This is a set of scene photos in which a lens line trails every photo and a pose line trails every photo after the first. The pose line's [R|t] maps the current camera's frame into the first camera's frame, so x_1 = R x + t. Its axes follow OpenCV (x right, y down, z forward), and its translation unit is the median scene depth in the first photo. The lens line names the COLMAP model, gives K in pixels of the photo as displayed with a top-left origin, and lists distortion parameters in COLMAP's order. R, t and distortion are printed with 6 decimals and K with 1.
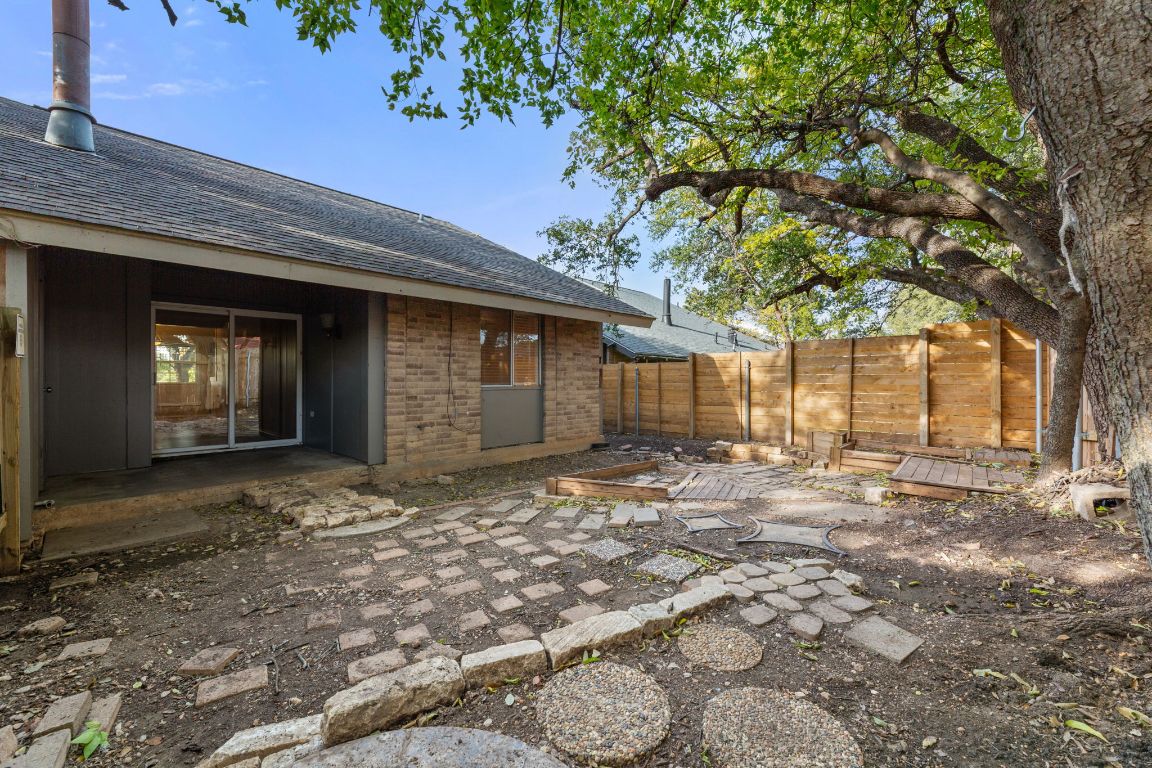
lens RADIAL K [[459.8, 0, 574.4], [0, 459.8, 377.2], [0, 0, 1]] dist [0.002095, 0.000218]
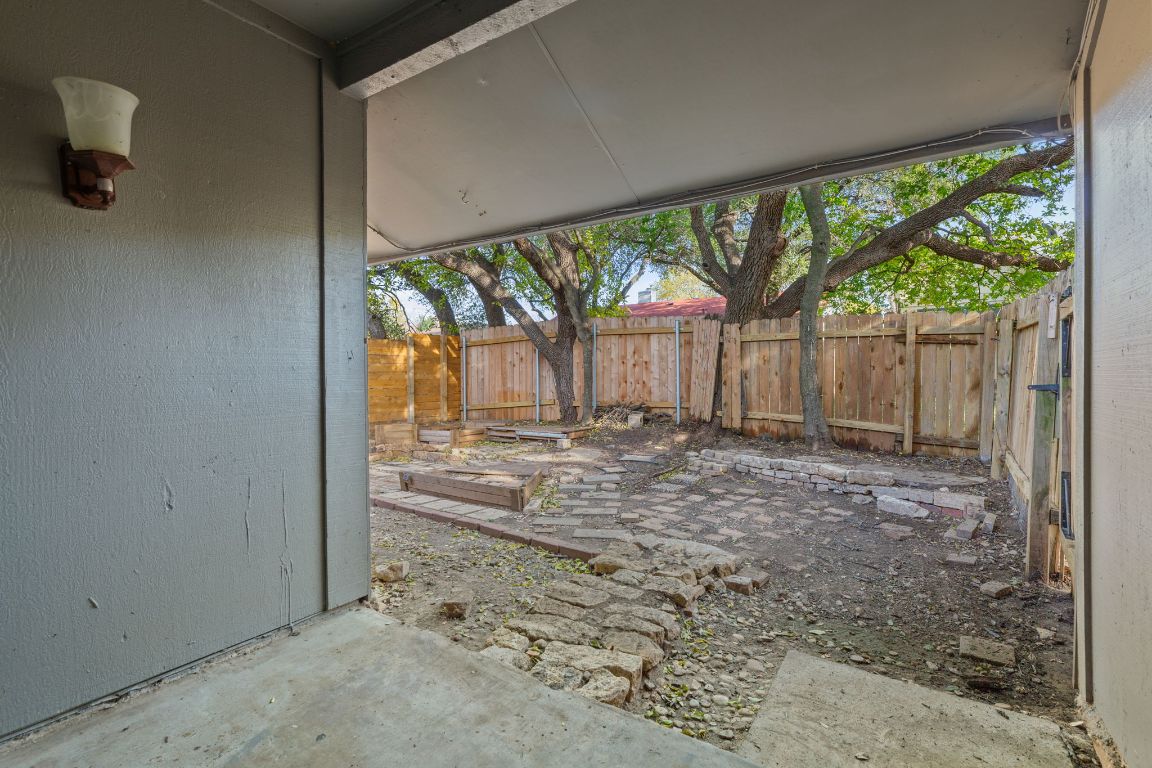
lens RADIAL K [[522.9, 0, 584.2], [0, 522.9, 371.4], [0, 0, 1]] dist [-0.000903, -0.000064]
pose [[-0.165581, 0.008579, 0.986159, -0.829348], [-0.003968, 0.999948, -0.009365, 0.004151], [-0.986188, -0.005464, -0.165539, 0.814520]]
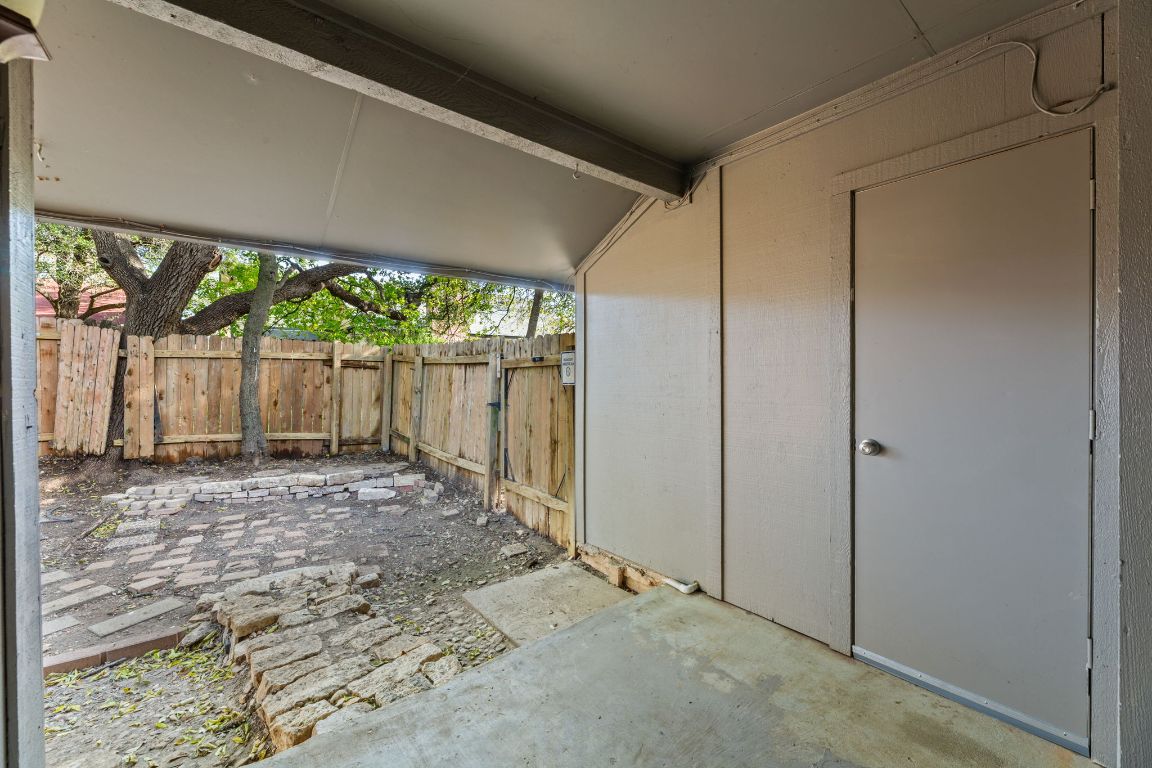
lens RADIAL K [[466.7, 0, 576.8], [0, 466.7, 376.9], [0, 0, 1]] dist [0.000339, 0.000123]
pose [[-0.989577, 0.006781, 0.143848, -0.675388], [0.005776, 0.999956, -0.007404, -0.027157], [-0.143892, -0.006496, -0.989572, 1.081201]]
